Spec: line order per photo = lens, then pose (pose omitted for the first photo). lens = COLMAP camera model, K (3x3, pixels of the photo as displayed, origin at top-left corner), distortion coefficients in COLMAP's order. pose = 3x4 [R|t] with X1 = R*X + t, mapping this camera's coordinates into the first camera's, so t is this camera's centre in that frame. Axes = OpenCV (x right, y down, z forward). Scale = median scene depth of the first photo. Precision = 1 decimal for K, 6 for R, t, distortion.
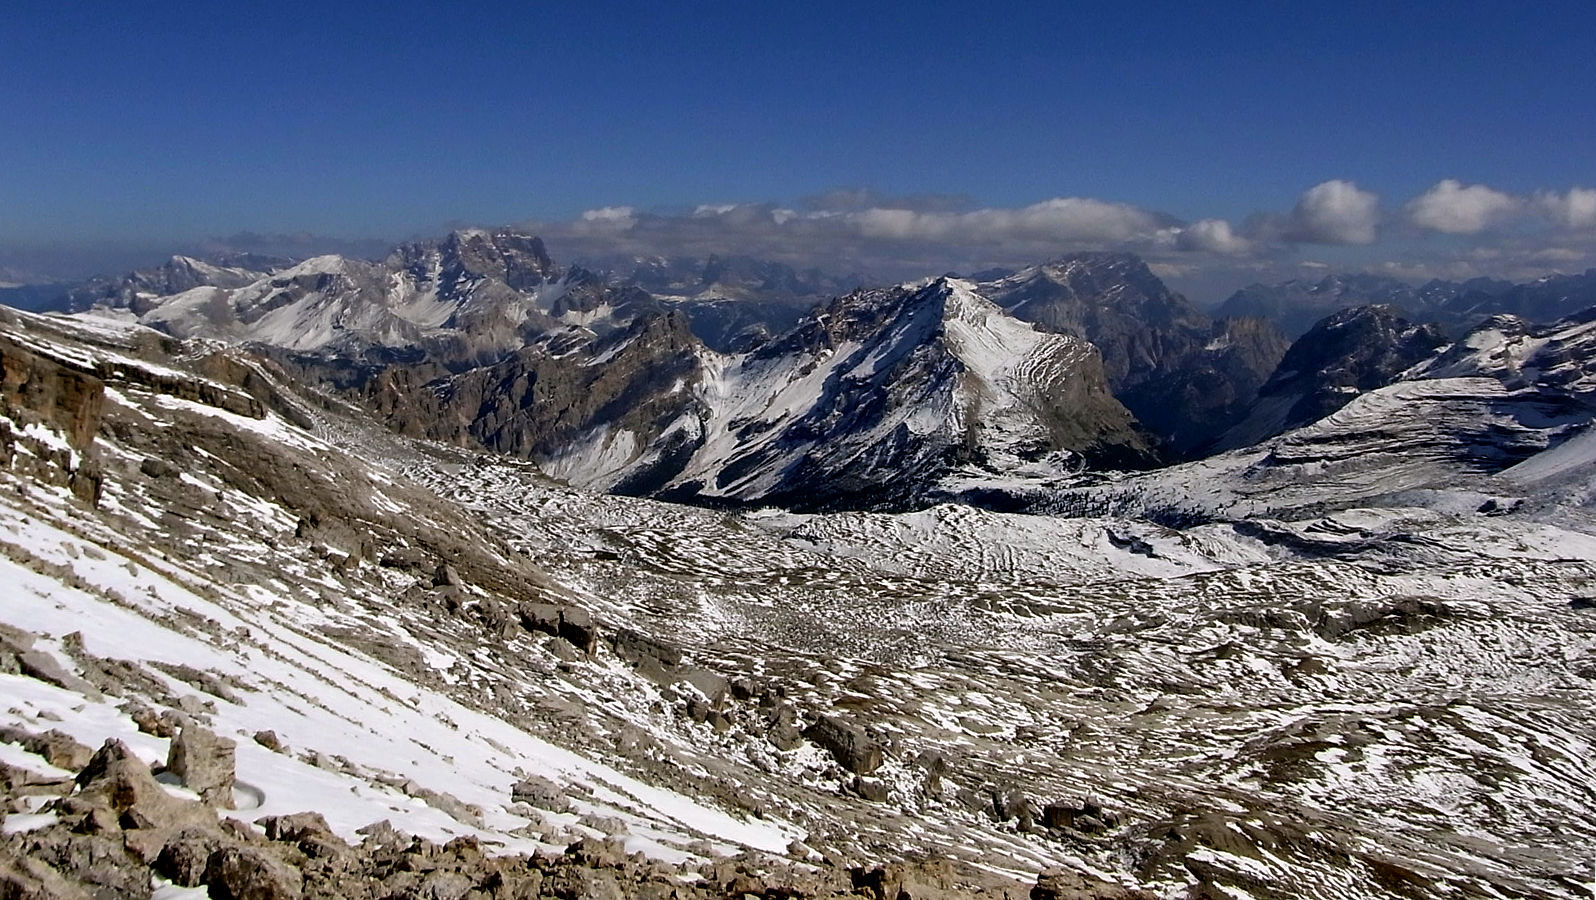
lens RADIAL K [[1543.1, 0, 791.5], [0, 1543.1, 360.7], [0, 0, 1]] dist [-0.051633, 0.000000]
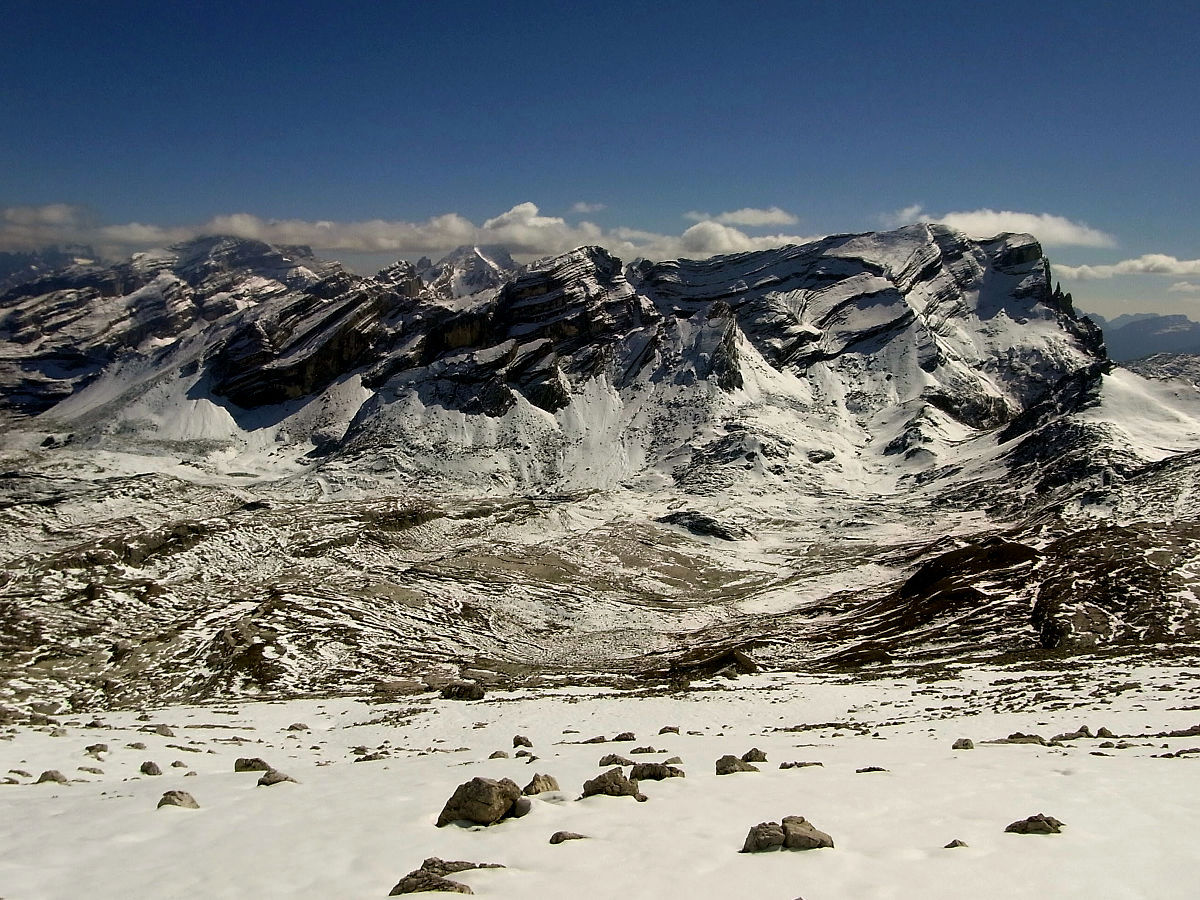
lens RADIAL K [[1137.1, 0, 600.1], [0, 1137.1, 450.9], [0, 0, 1]] dist [-0.008116, 0.000000]
pose [[0.614968, -0.123125, 0.778880, -0.135232], [0.038684, 0.991256, 0.126154, -0.019079], [-0.787602, -0.047450, 0.614354, 0.101667]]
